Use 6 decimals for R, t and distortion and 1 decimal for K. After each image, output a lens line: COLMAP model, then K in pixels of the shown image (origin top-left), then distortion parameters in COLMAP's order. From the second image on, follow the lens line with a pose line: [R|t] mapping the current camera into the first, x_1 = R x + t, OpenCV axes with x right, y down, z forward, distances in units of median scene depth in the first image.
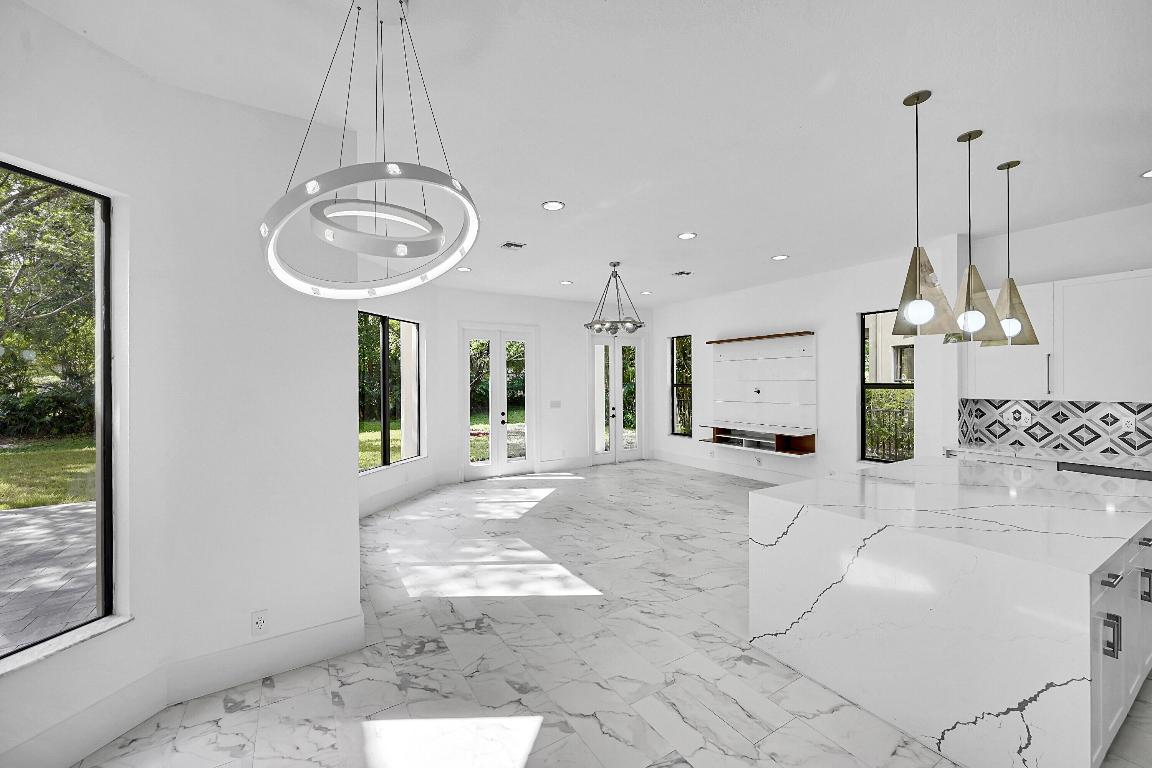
lens RADIAL K [[452.7, 0, 568.9], [0, 452.7, 383.0], [0, 0, 1]] dist [-0.002504, 0.000542]
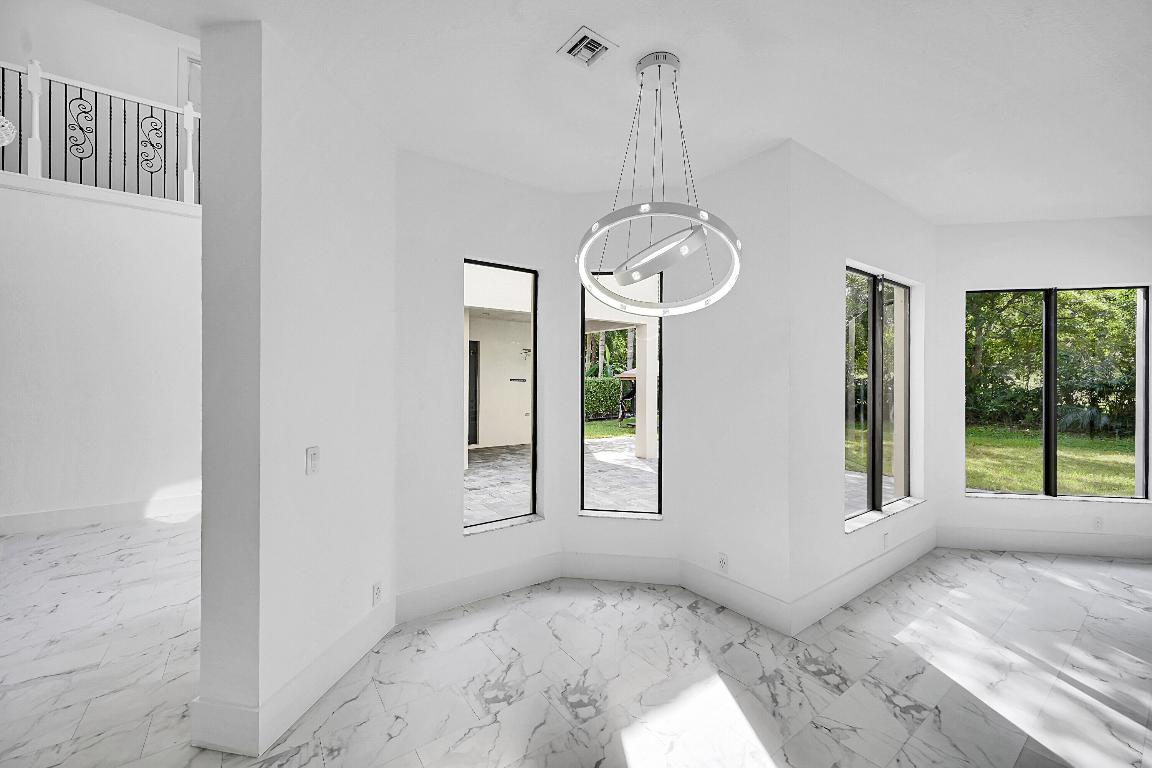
lens RADIAL K [[452.7, 0, 567.2], [0, 452.7, 376.4], [0, 0, 1]] dist [-0.002504, 0.000542]
pose [[0.077632, 0.007988, -0.996950, 0.551904], [-0.006349, 0.999952, 0.007518, -0.004928], [0.996962, 0.005746, 0.077679, 0.446684]]
